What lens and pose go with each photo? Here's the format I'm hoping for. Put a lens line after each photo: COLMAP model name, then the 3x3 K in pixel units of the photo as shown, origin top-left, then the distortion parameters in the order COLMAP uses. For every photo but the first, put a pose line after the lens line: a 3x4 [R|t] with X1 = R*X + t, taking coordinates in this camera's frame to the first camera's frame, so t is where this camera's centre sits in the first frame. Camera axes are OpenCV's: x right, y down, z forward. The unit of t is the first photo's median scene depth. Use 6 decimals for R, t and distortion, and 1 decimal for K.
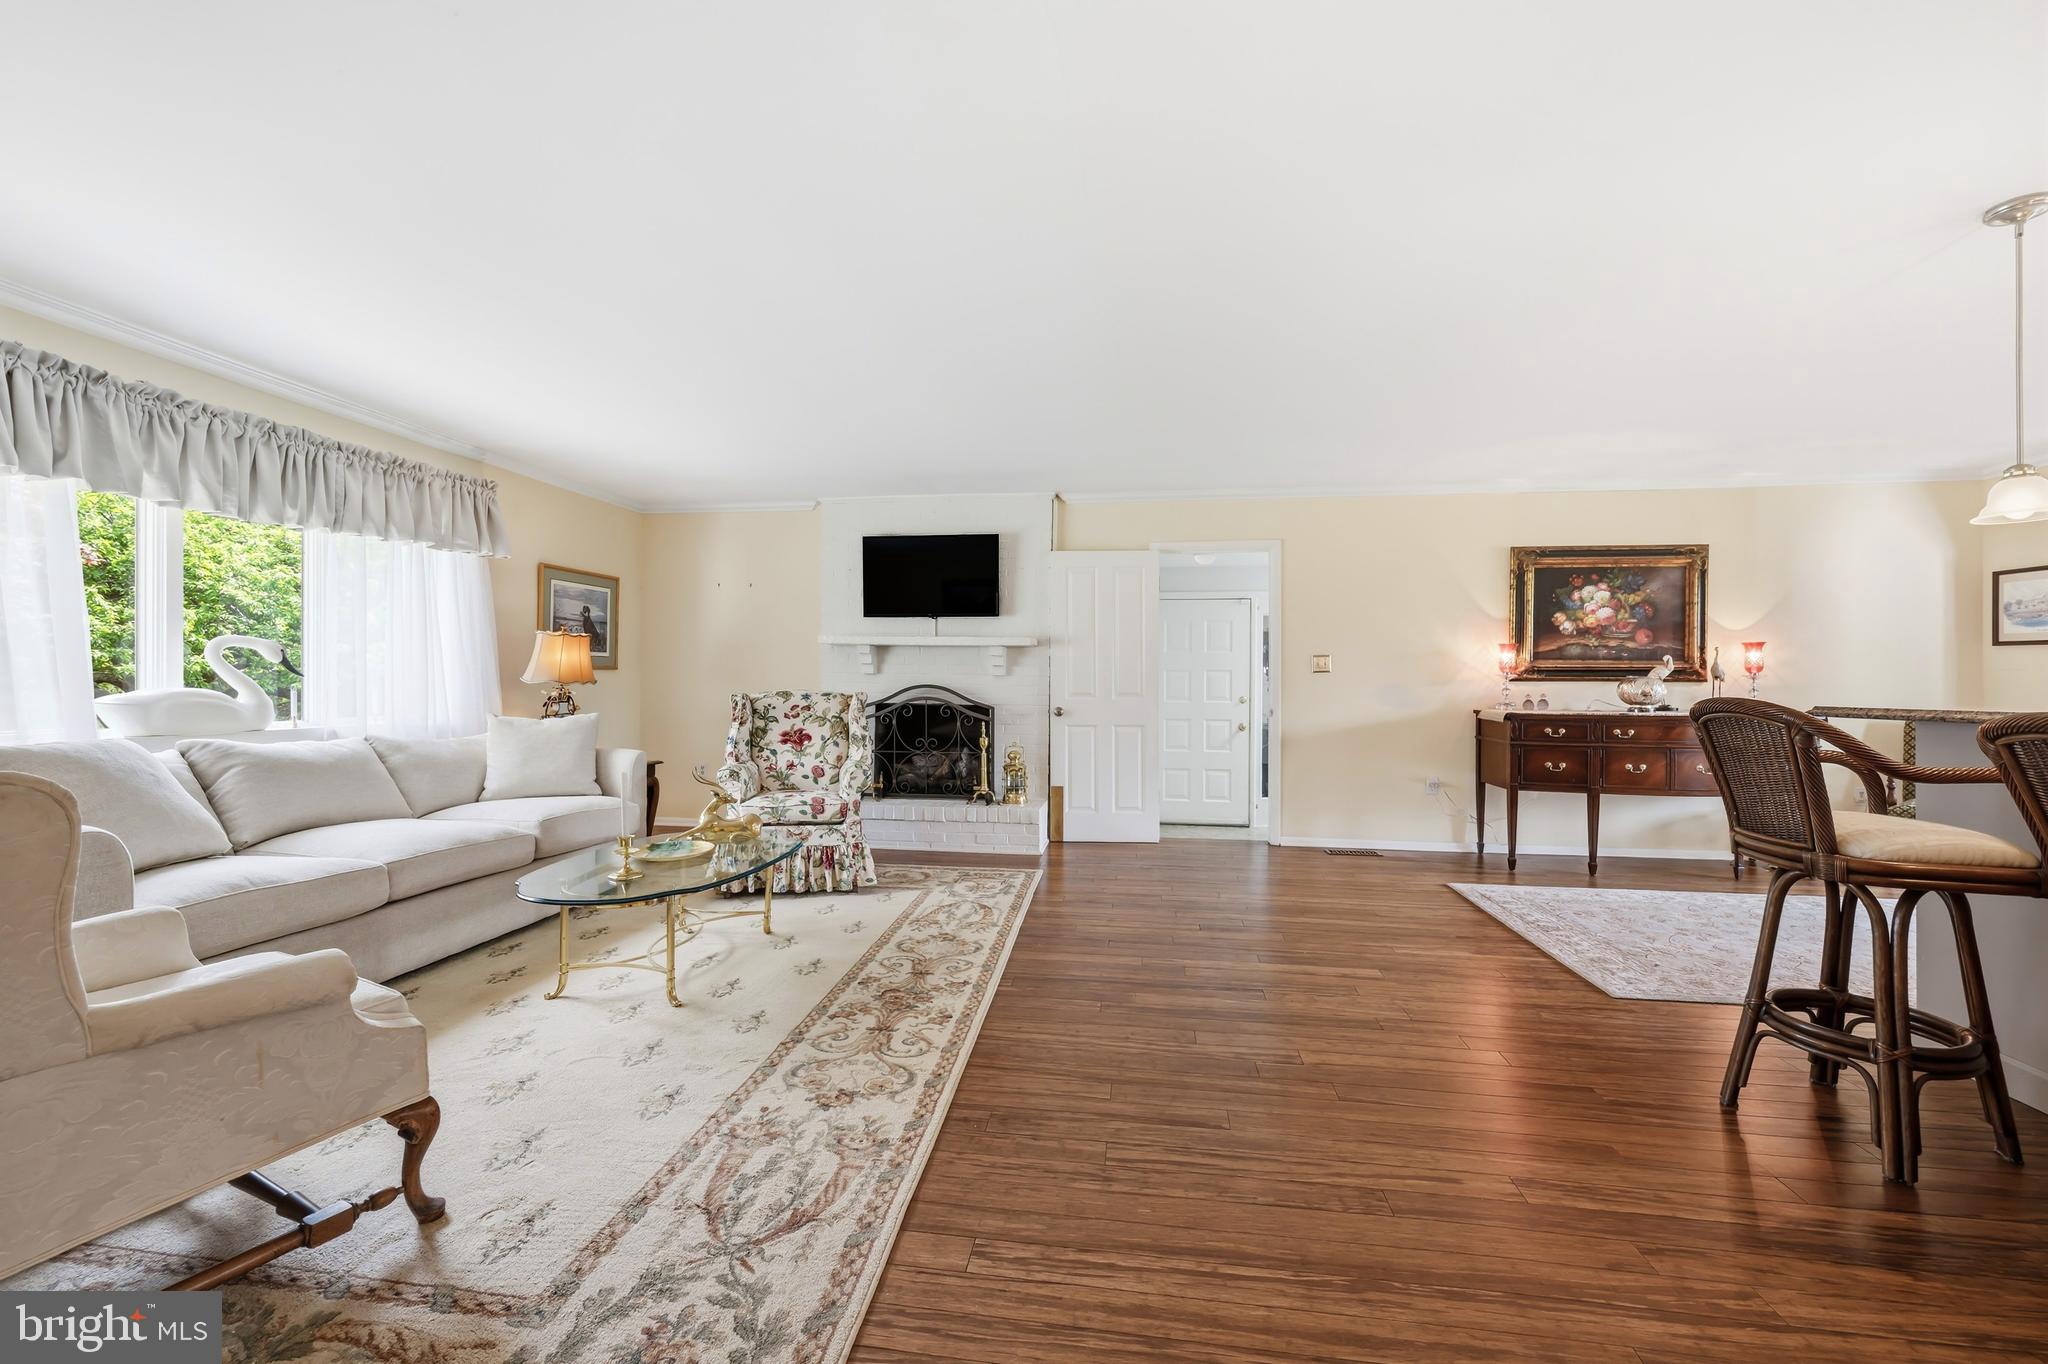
lens RADIAL K [[830.5, 0, 1003.7], [0, 830.5, 693.9], [0, 0, 1]] dist [-0.001843, 0.000978]
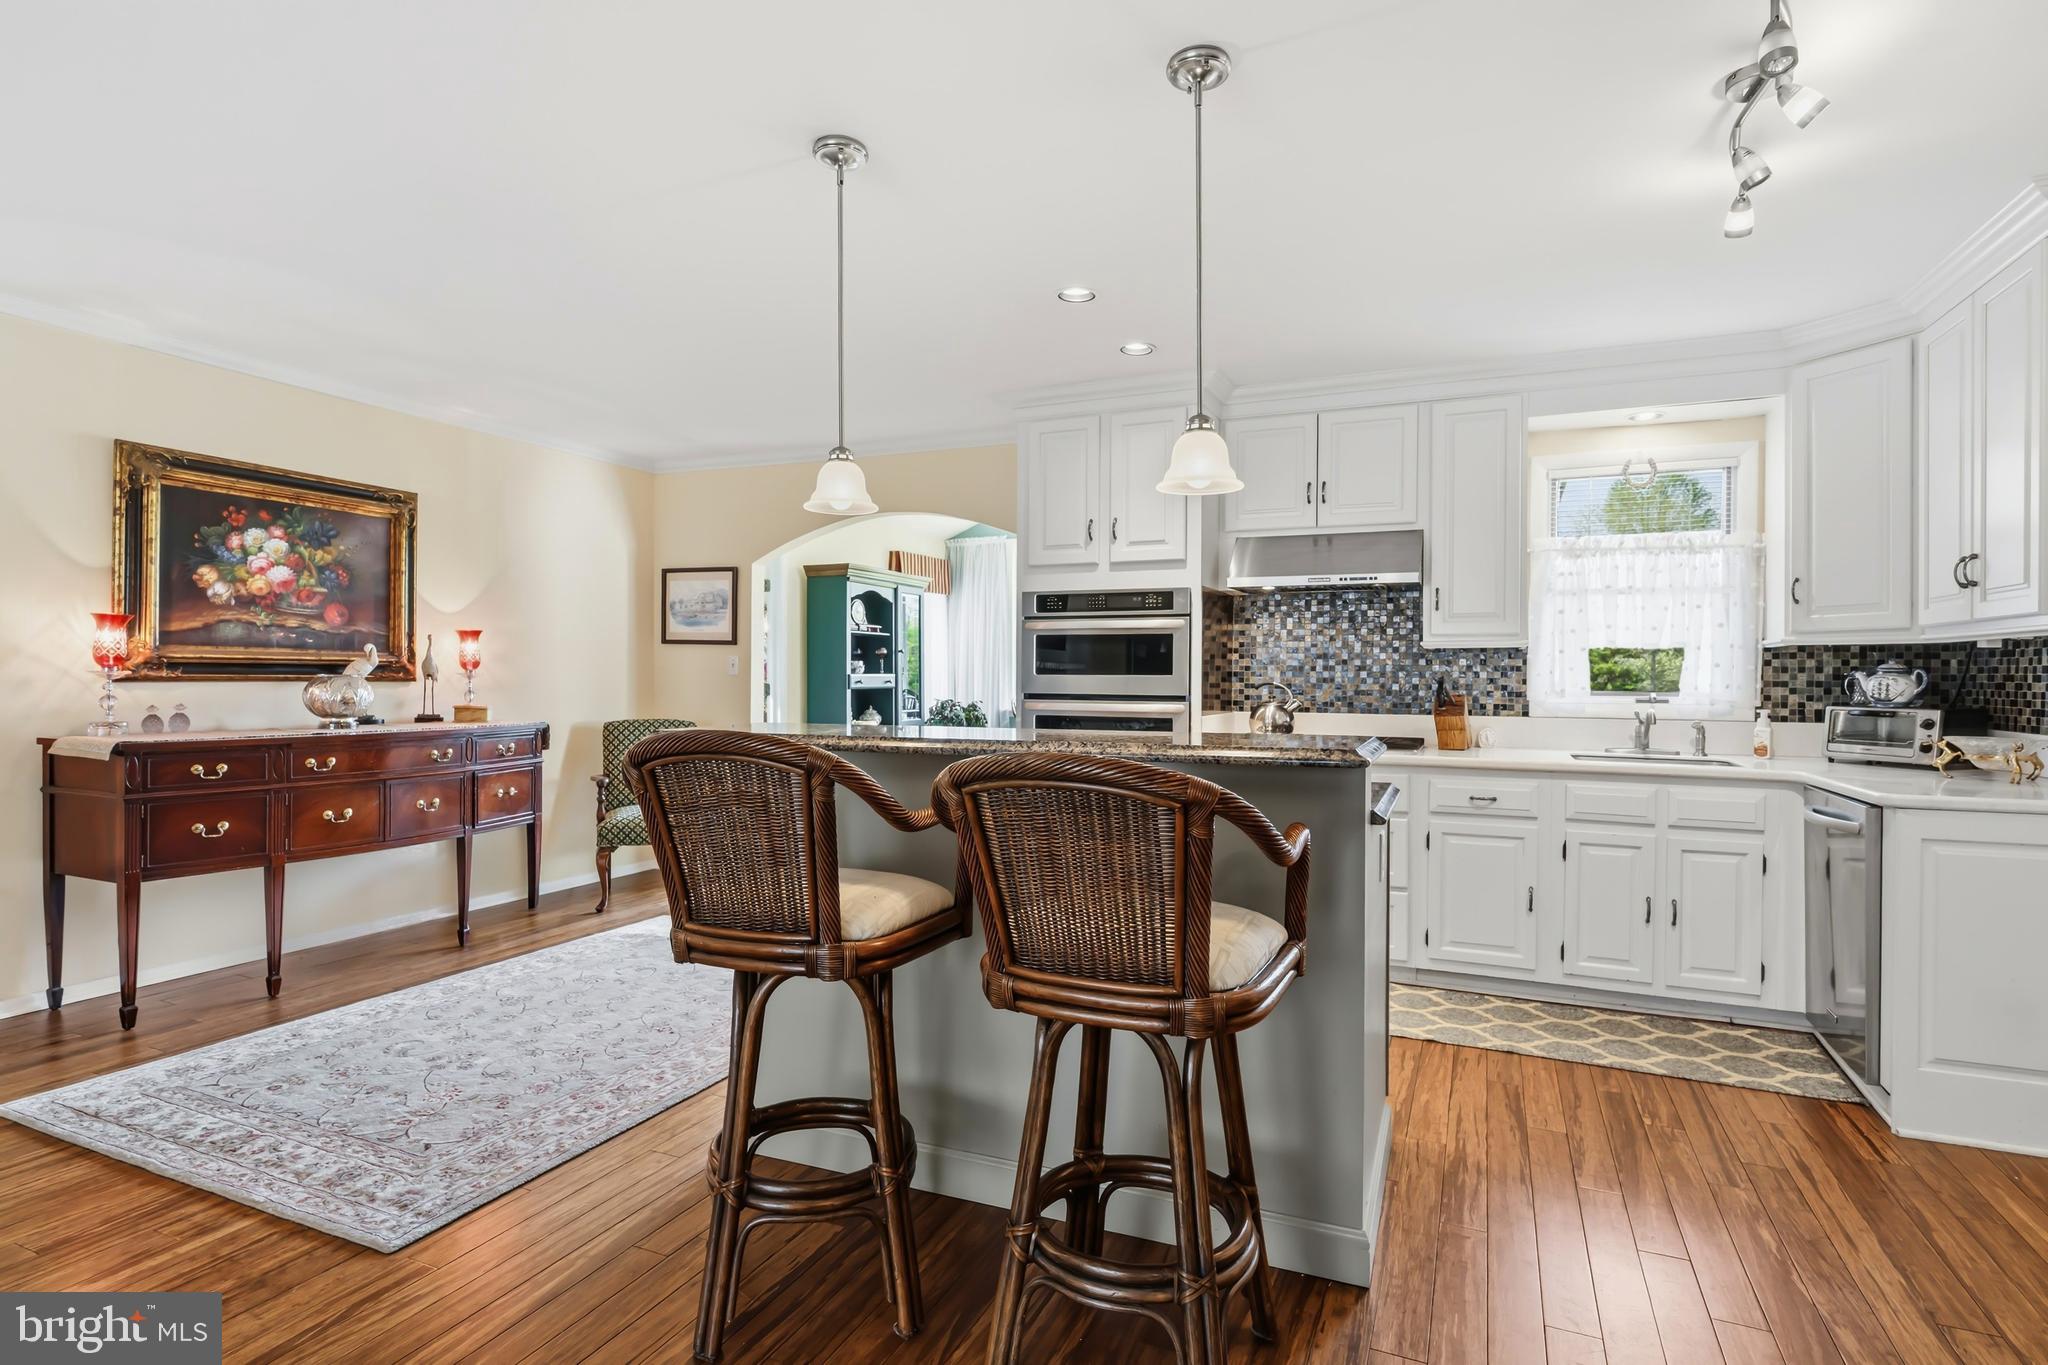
lens RADIAL K [[1076.2, 0, 1044.0], [0, 1076.2, 677.4], [0, 0, 1]] dist [0.003540, 0.001636]
pose [[0.267483, -0.001838, 0.963561, 0.086108], [0.006528, 0.999979, 0.000095, -0.015114], [-0.963540, 0.006264, 0.267490, 0.220512]]
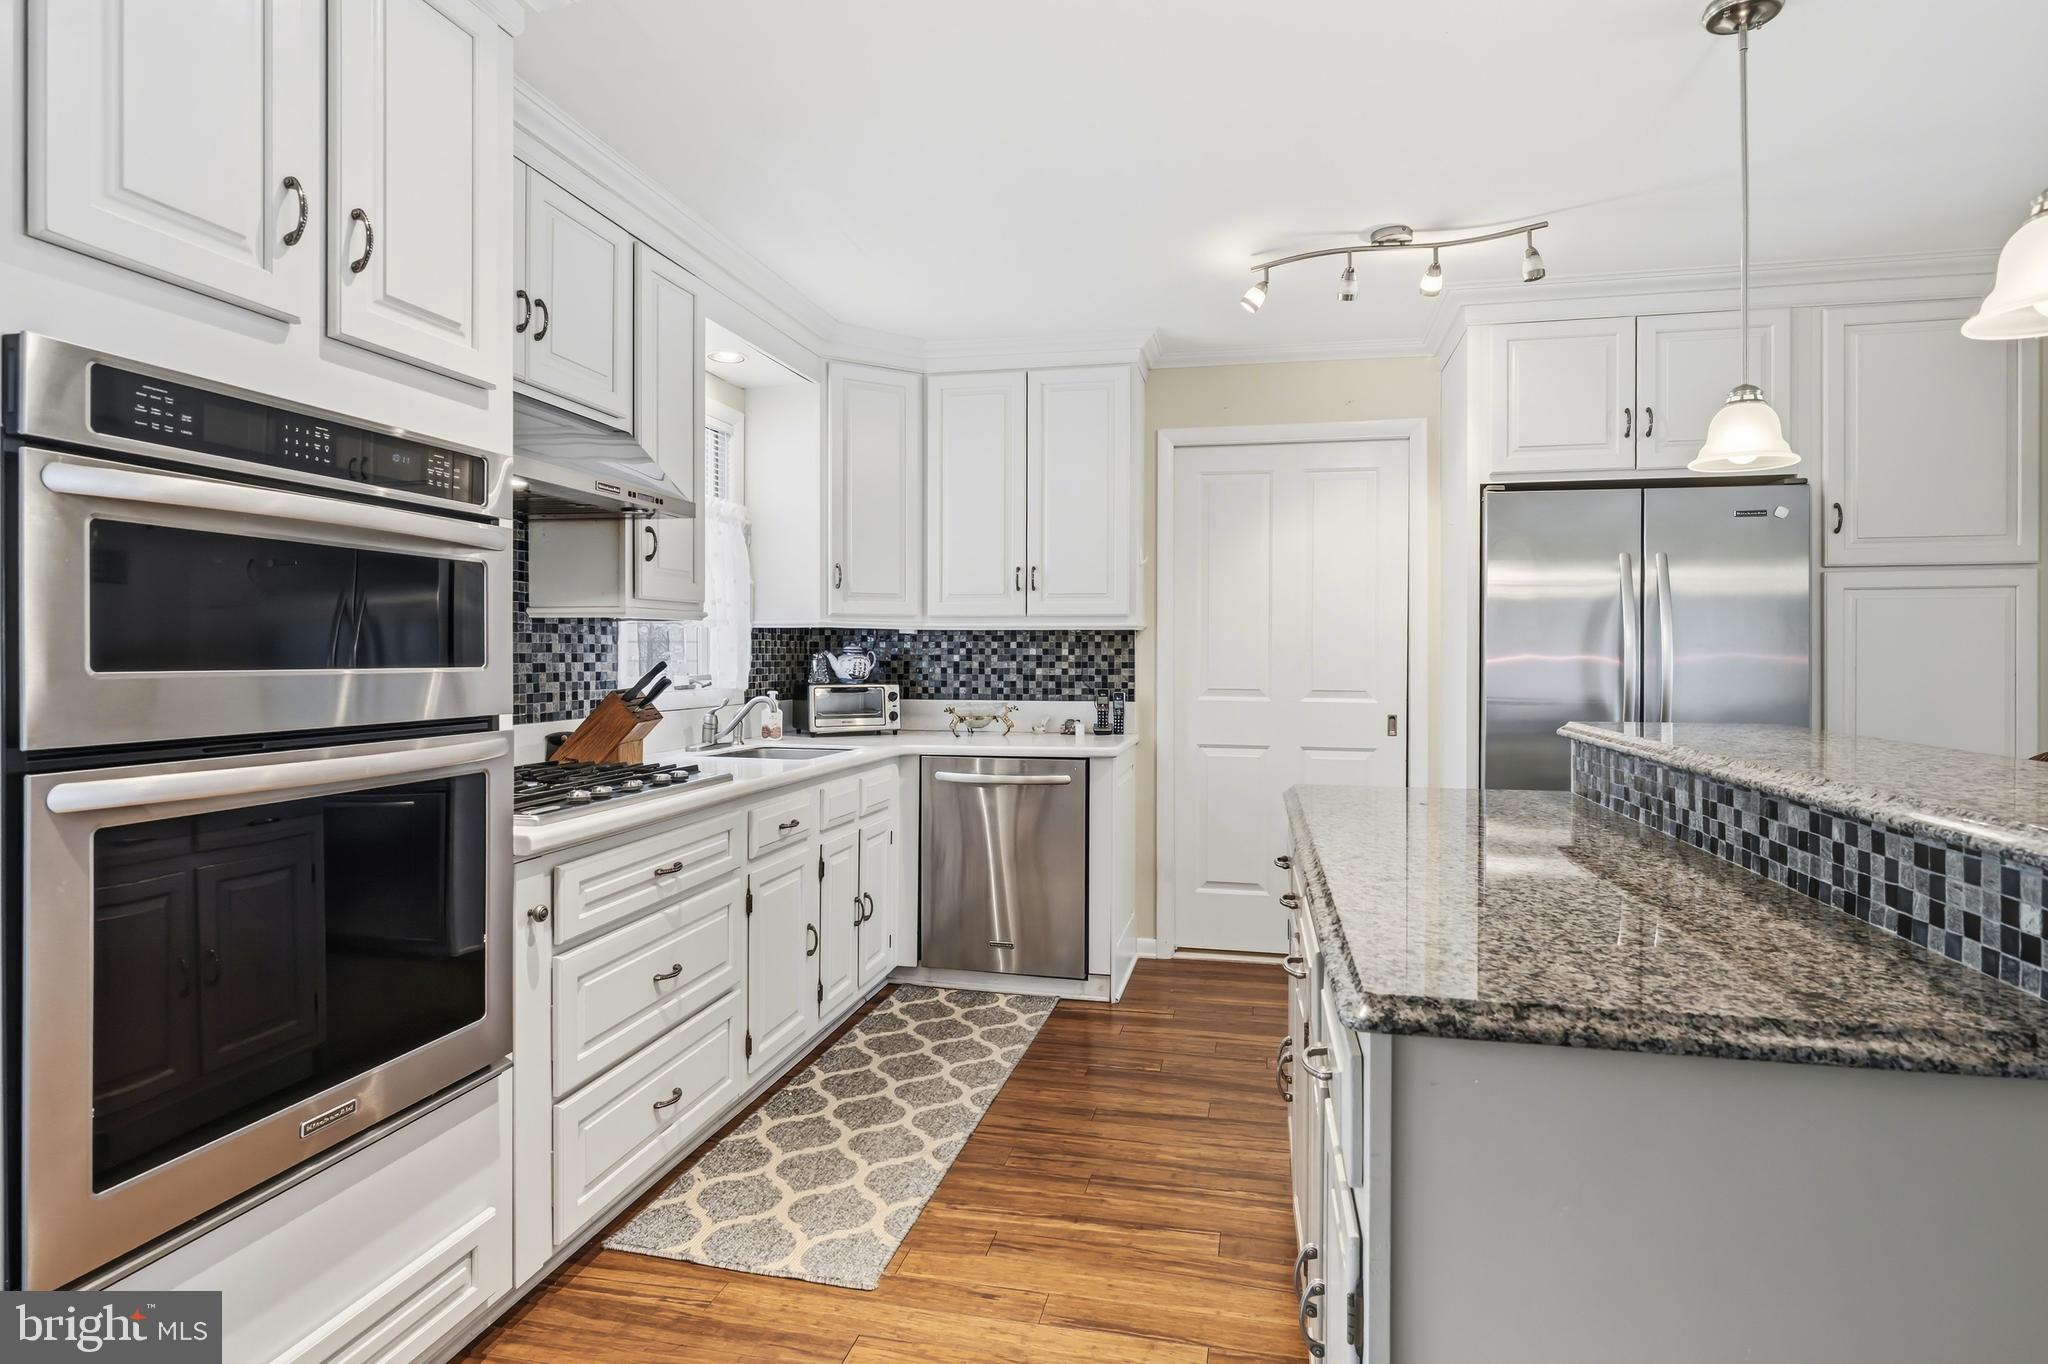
lens RADIAL K [[1076.2, 0, 1038.2], [0, 1076.2, 640.1], [0, 0, 1]] dist [0.003540, 0.001636]
pose [[-0.997403, -0.002005, 0.071990, 0.743145], [-0.002068, 0.999998, -0.000804, -0.024583], [-0.071988, -0.000951, -0.997405, 0.690992]]
